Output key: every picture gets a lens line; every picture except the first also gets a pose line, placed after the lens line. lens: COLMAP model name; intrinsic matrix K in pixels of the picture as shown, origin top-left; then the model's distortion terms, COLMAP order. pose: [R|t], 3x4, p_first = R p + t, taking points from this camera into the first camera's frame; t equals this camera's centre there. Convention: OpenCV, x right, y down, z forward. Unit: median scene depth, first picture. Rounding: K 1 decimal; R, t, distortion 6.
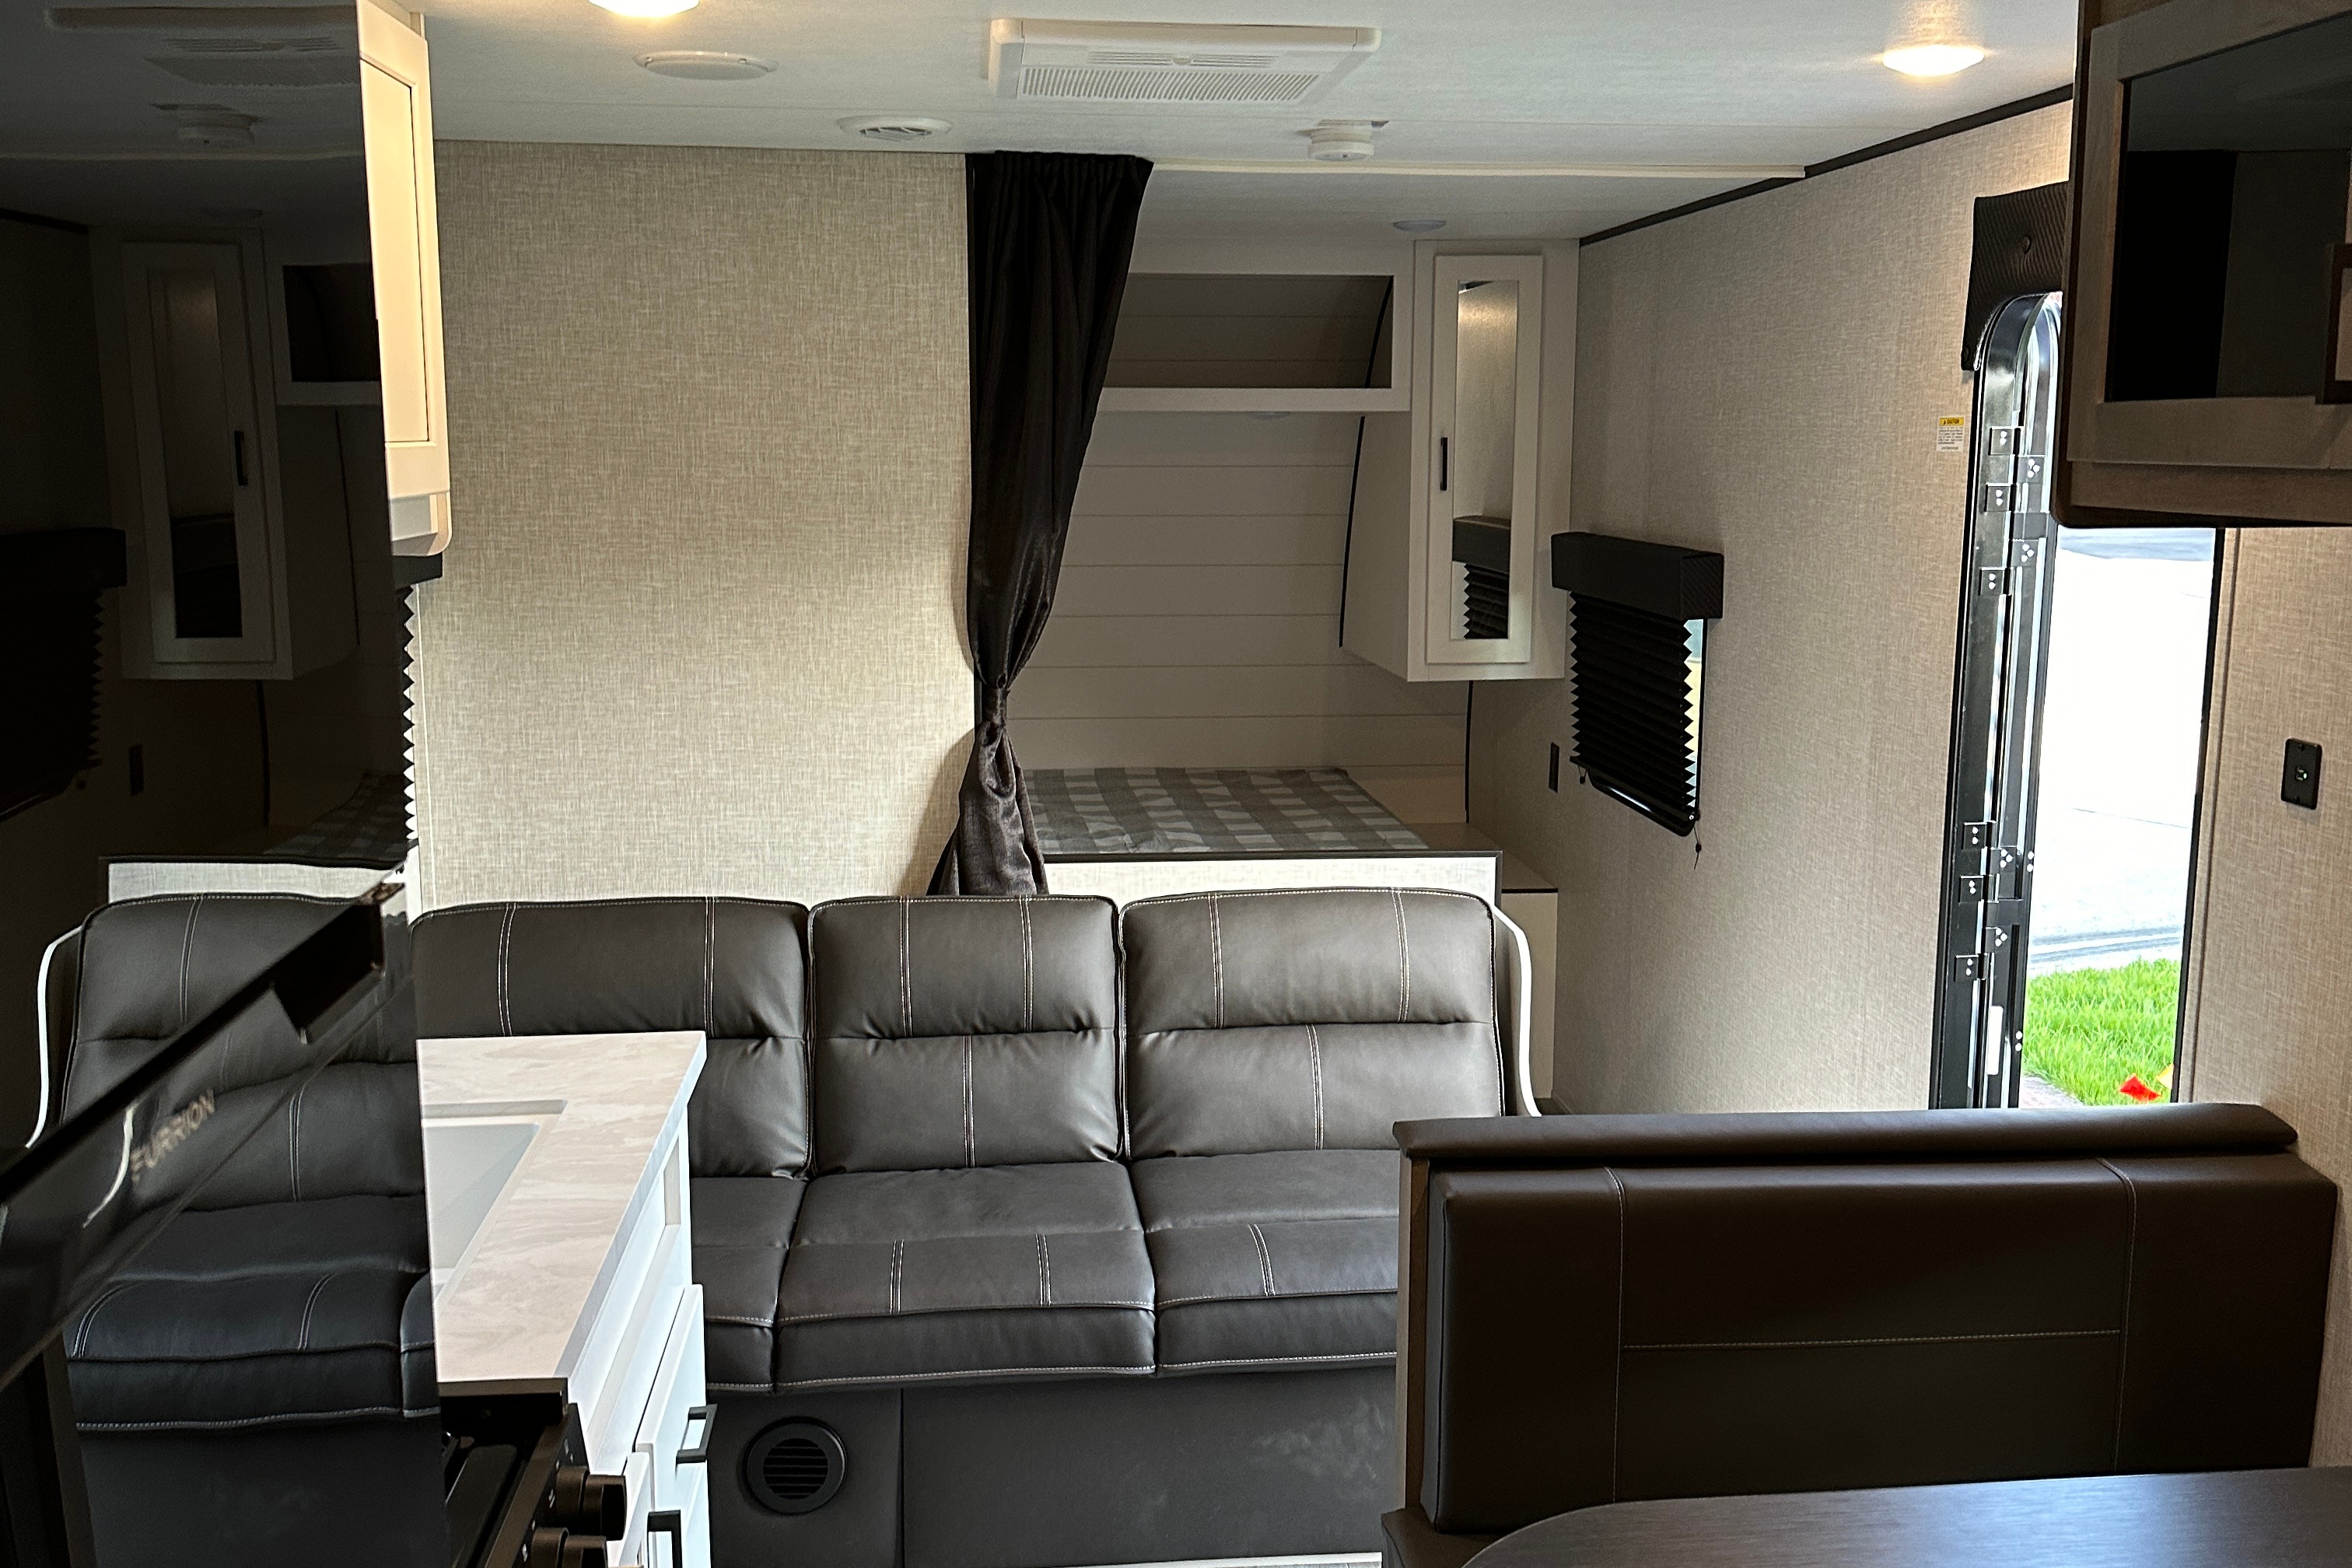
lens RADIAL K [[2261.2, 0, 1176.0], [0, 2261.2, 784.0], [0, 0, 1]] dist [0.185003, -0.003414]
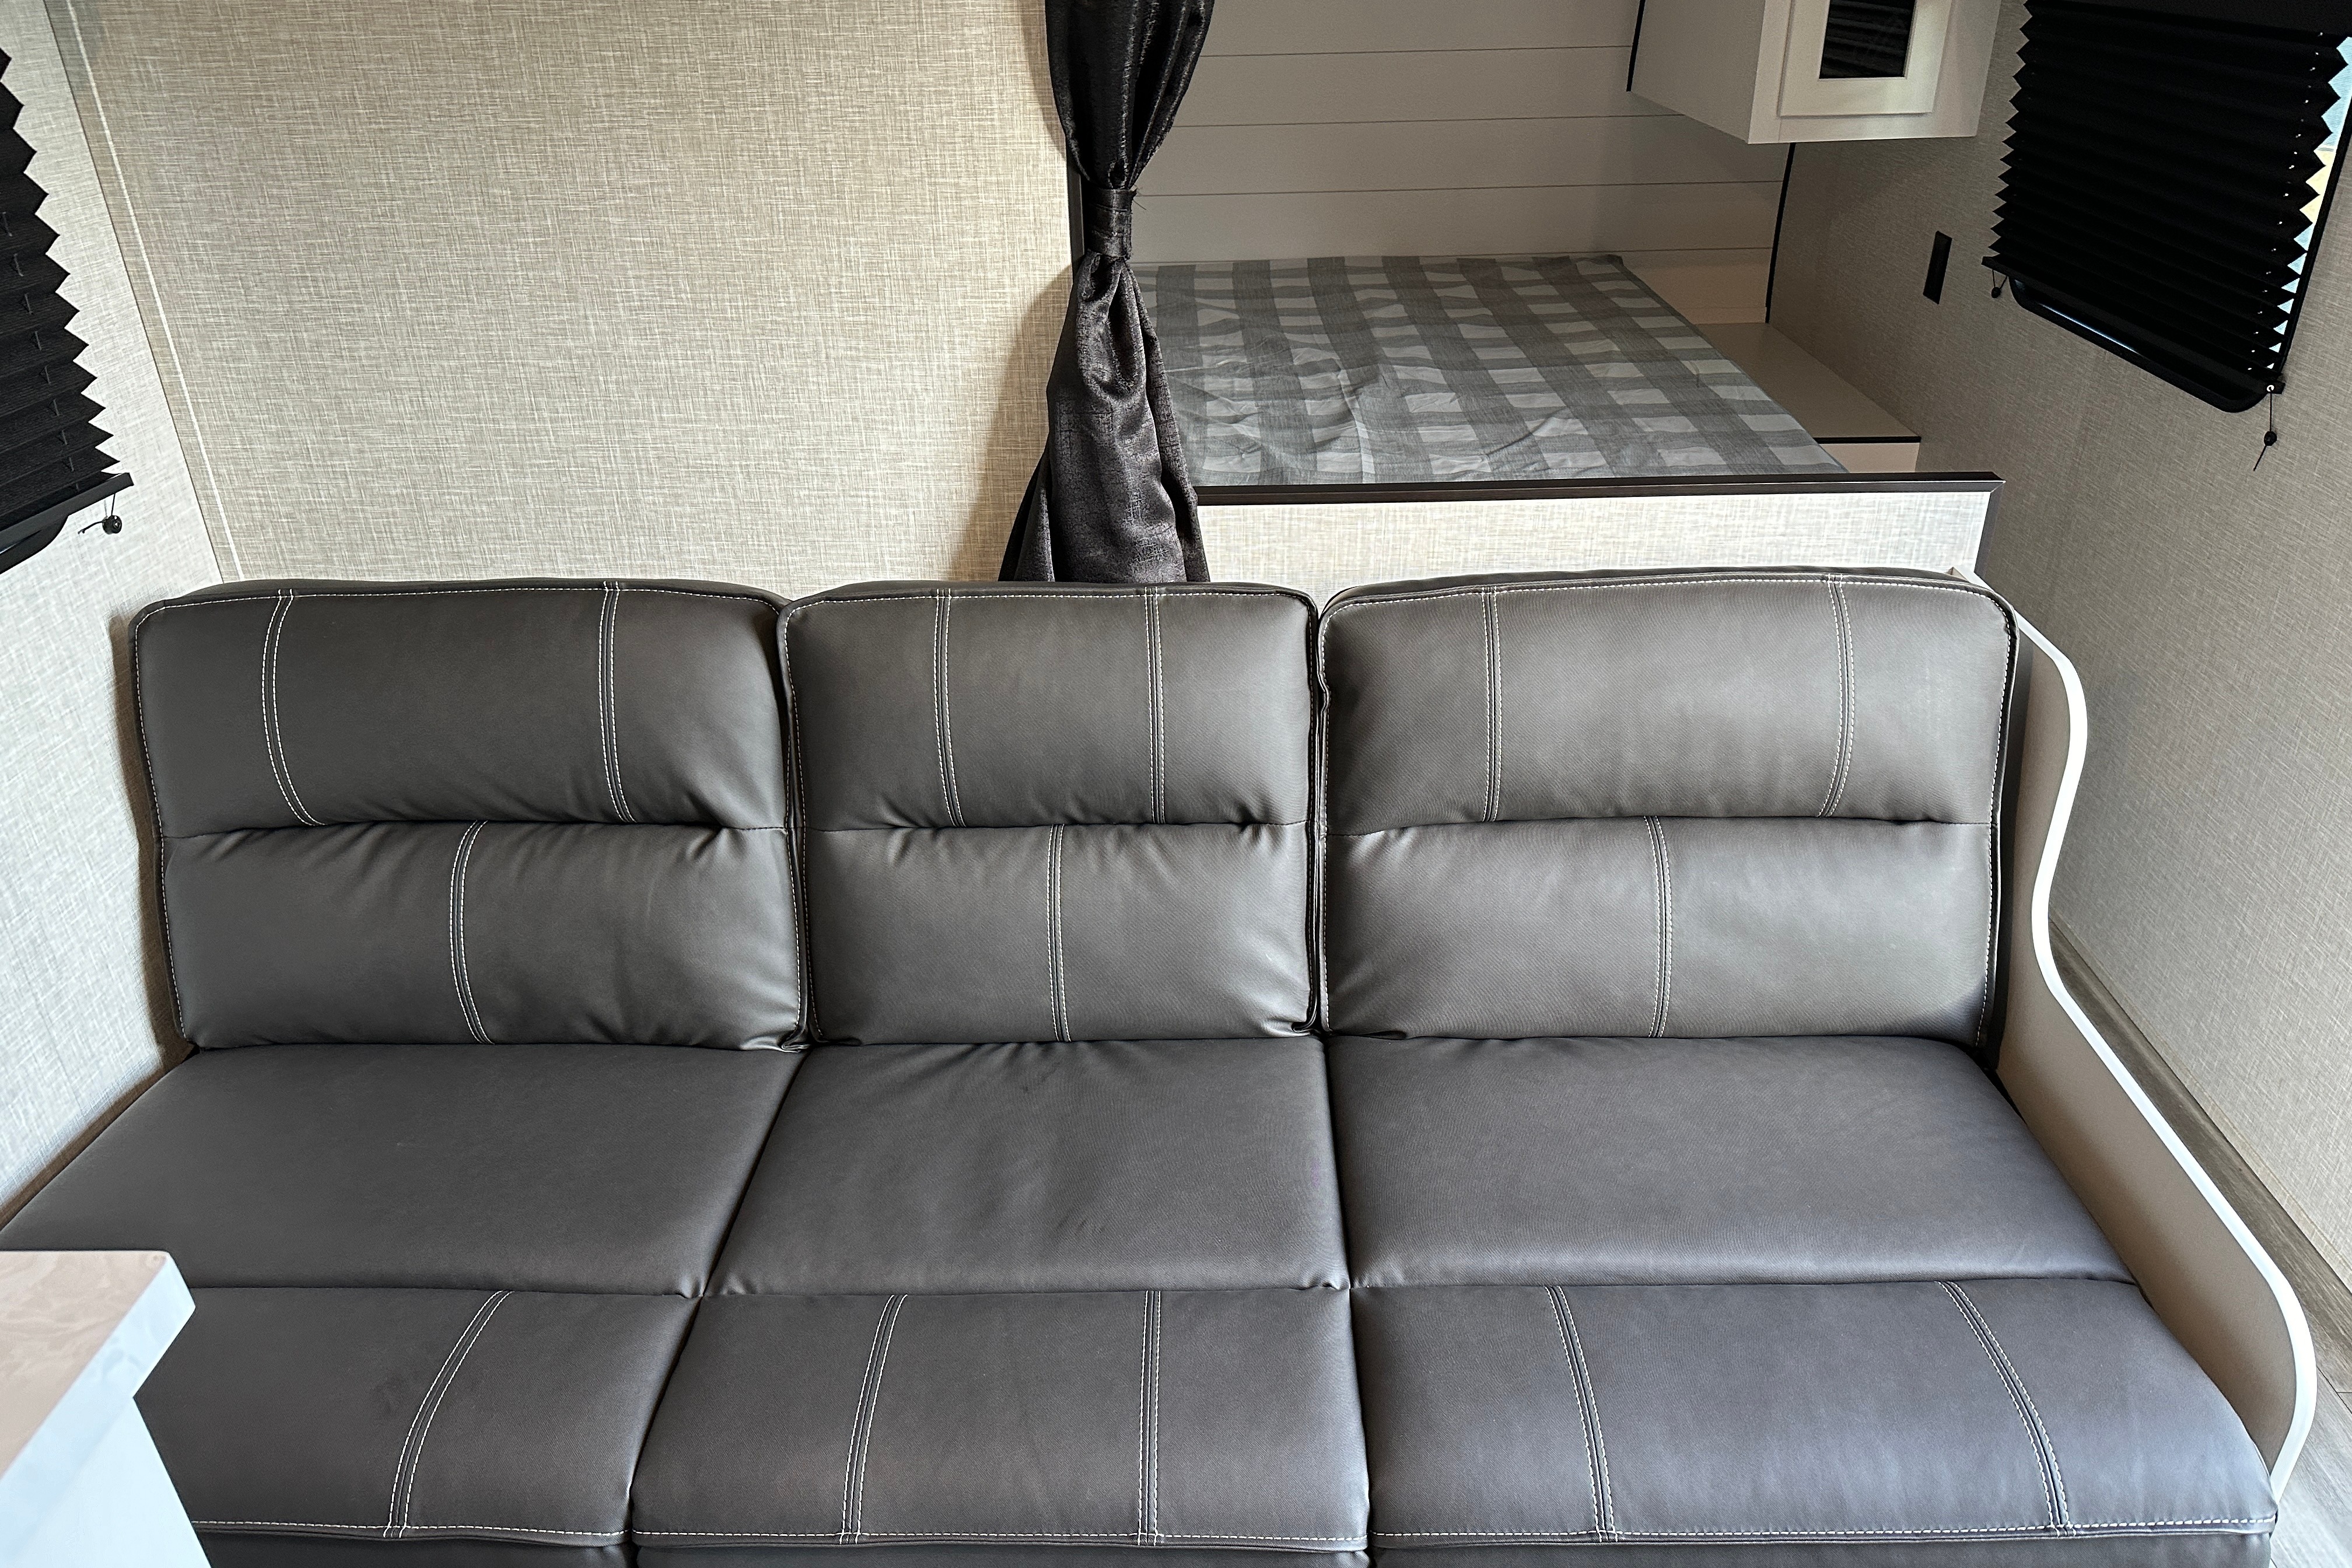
lens RADIAL K [[1655.6, 0, 1176.0], [0, 1655.6, 784.0], [0, 0, 1]] dist [0.118076, -0.181703]
pose [[0.992734, 0.032677, -0.115805, -0.011728], [0.006536, 0.946354, 0.323066, -0.038611], [0.120150, -0.321475, 0.939264, 0.600709]]
